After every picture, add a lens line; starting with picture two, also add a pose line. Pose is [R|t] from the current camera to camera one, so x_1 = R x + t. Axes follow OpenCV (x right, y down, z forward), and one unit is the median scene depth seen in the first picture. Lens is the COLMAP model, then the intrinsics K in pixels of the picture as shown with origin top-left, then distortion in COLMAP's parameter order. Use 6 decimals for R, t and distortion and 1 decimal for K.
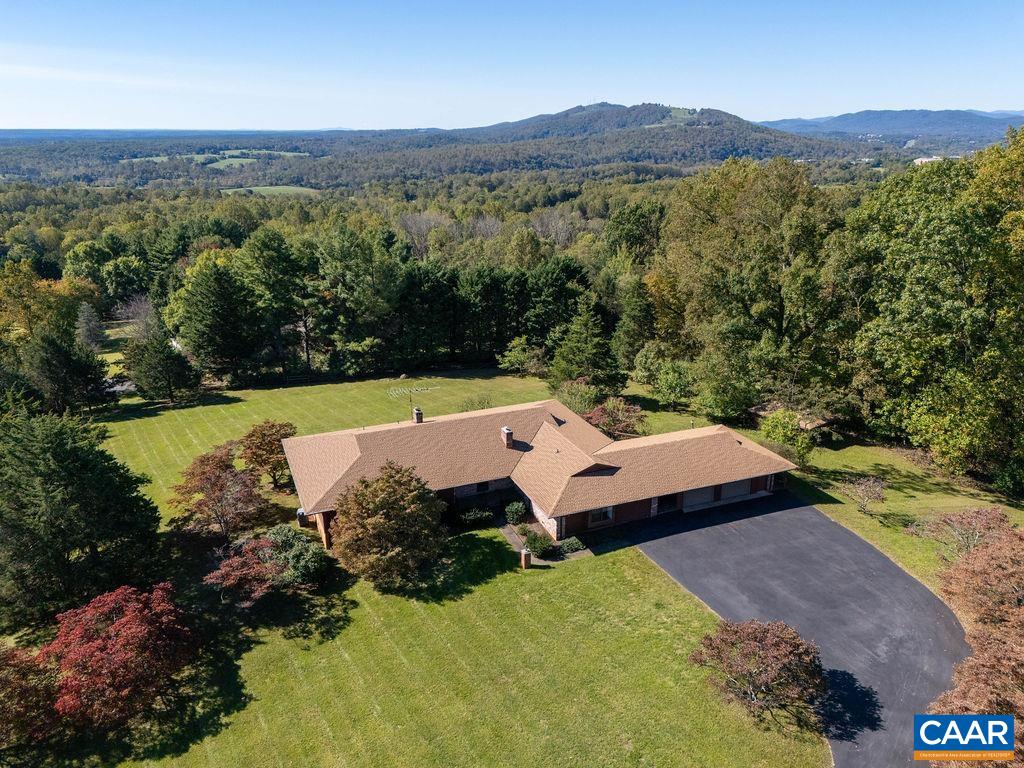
lens RADIAL K [[745.3, 0, 512.0], [0, 745.3, 384.0], [0, 0, 1]] dist [0.062267, -0.056475]
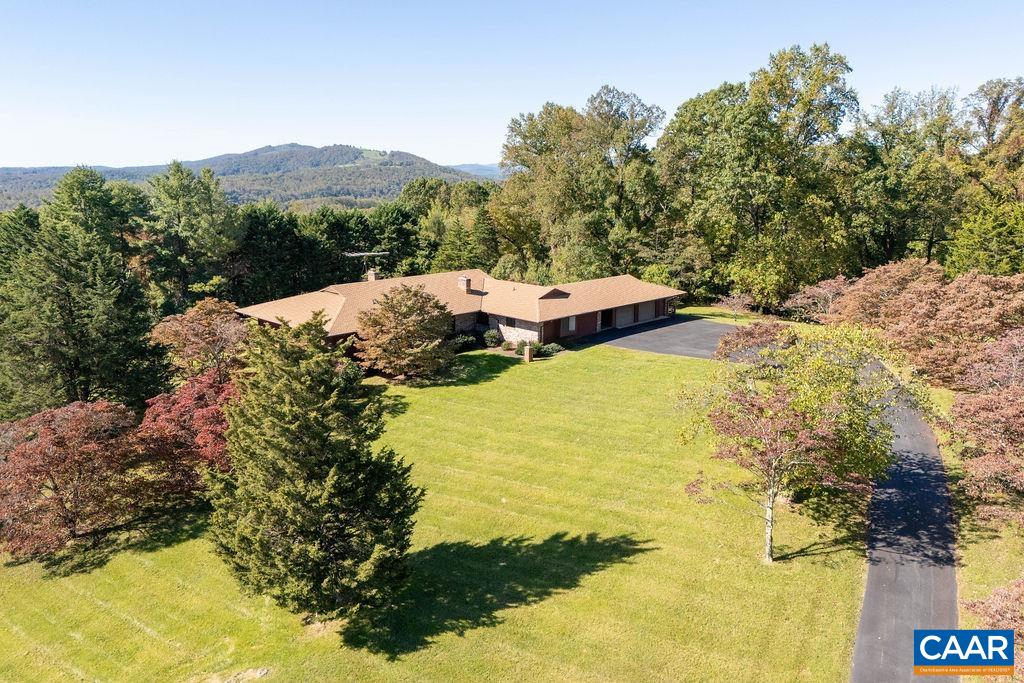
lens RADIAL K [[740.3, 0, 530.3], [0, 740.3, 342.8], [0, 0, 1]] dist [0.001431, -0.002398]
pose [[0.915804, -0.078603, 0.393859, -0.444186], [0.116543, 0.990476, -0.073315, 0.308761], [-0.384345, 0.113043, 0.916242, -0.065222]]
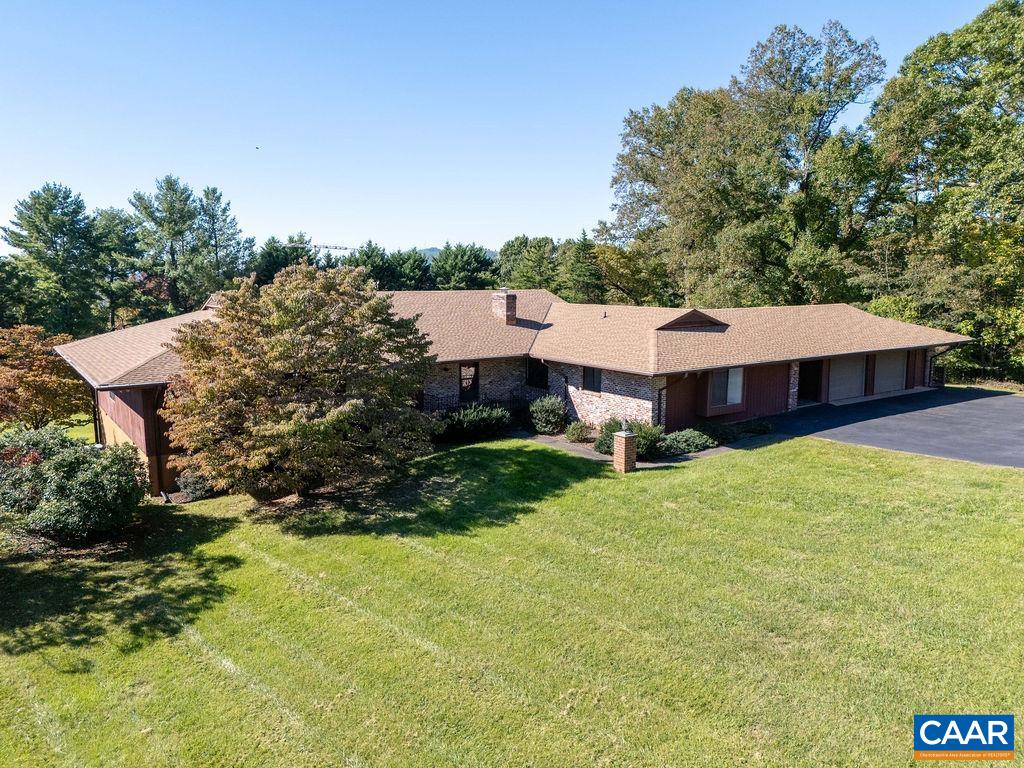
lens RADIAL K [[745.3, 0, 512.0], [0, 745.3, 384.0], [0, 0, 1]] dist [0.062267, -0.056475]
pose [[0.976682, -0.029257, 0.212690, -0.147396], [0.066324, 0.983330, -0.169299, 0.271966], [-0.204191, 0.179458, 0.962341, 0.582993]]
